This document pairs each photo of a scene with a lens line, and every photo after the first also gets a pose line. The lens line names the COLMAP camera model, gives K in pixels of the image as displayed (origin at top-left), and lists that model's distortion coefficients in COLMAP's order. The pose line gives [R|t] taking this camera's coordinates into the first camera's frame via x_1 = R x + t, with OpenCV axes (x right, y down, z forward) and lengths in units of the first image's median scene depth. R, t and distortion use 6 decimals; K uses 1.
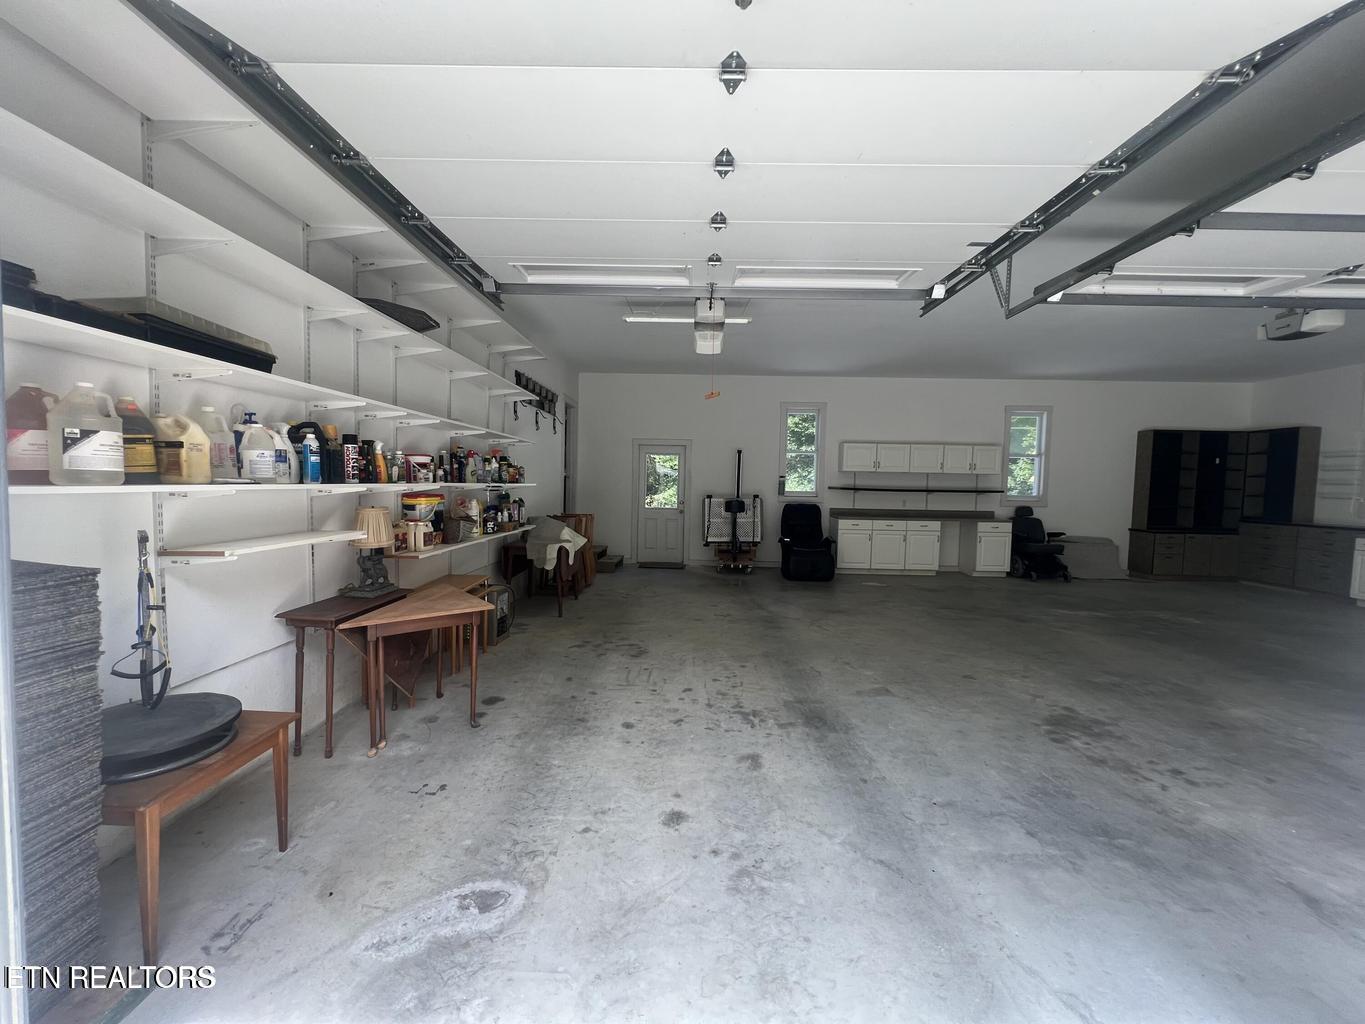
lens RADIAL K [[548.4, 0, 680.5], [0, 548.4, 511.1], [0, 0, 1]] dist [-0.001384, -0.000482]
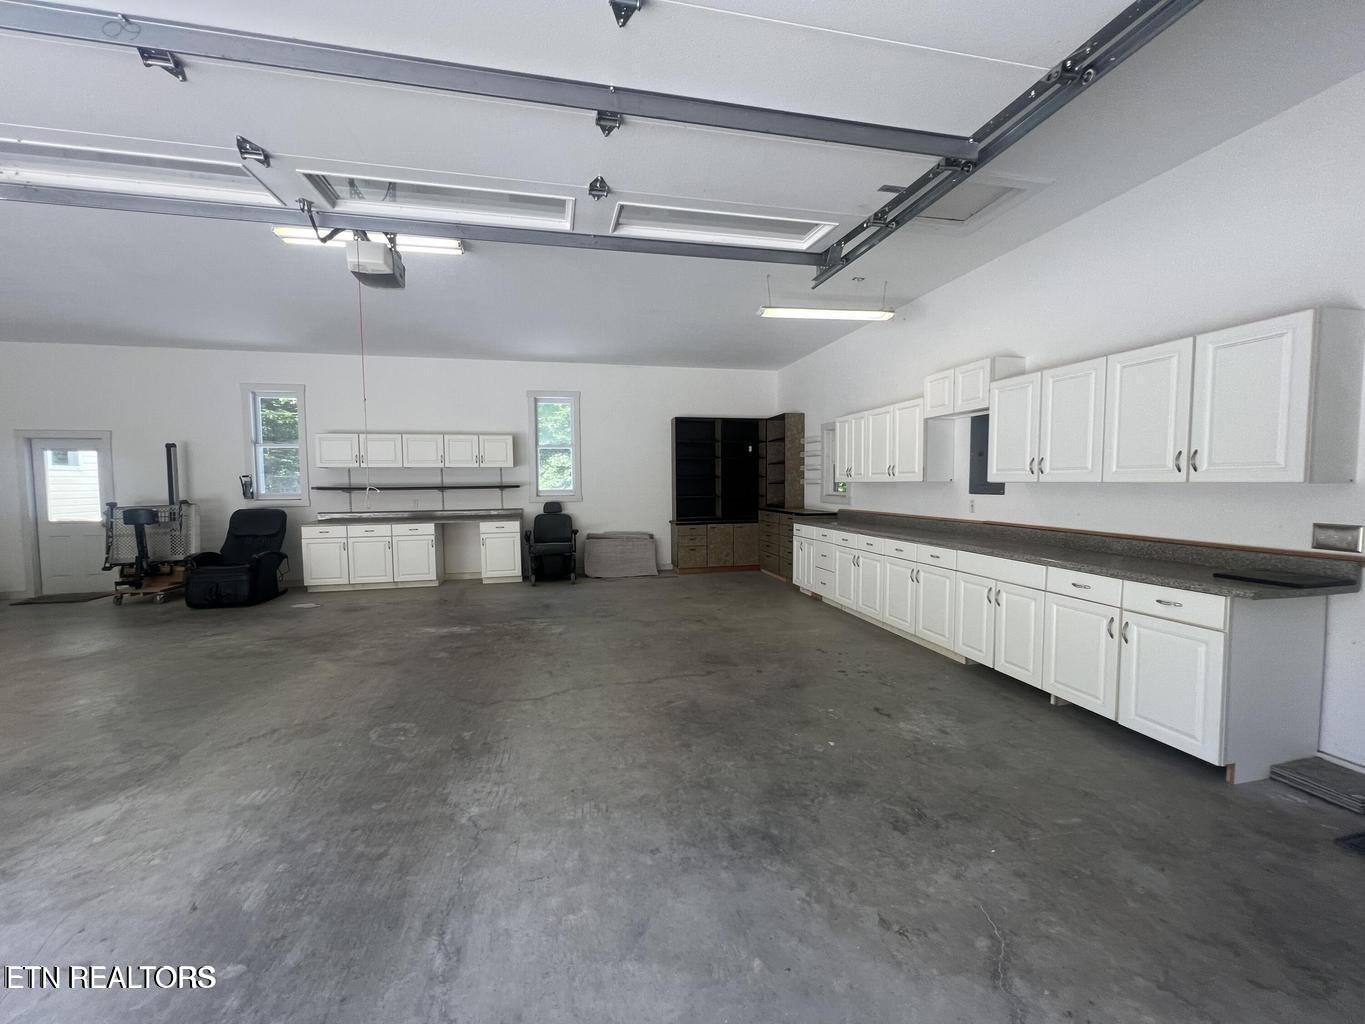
lens RADIAL K [[548.4, 0, 683.4], [0, 548.4, 513.0], [0, 0, 1]] dist [-0.001384, -0.000482]
pose [[0.969883, -0.042682, 0.239802, 2.289359], [0.040831, 0.999086, 0.012687, 0.025935], [-0.240125, -0.002514, 0.970739, 0.239442]]
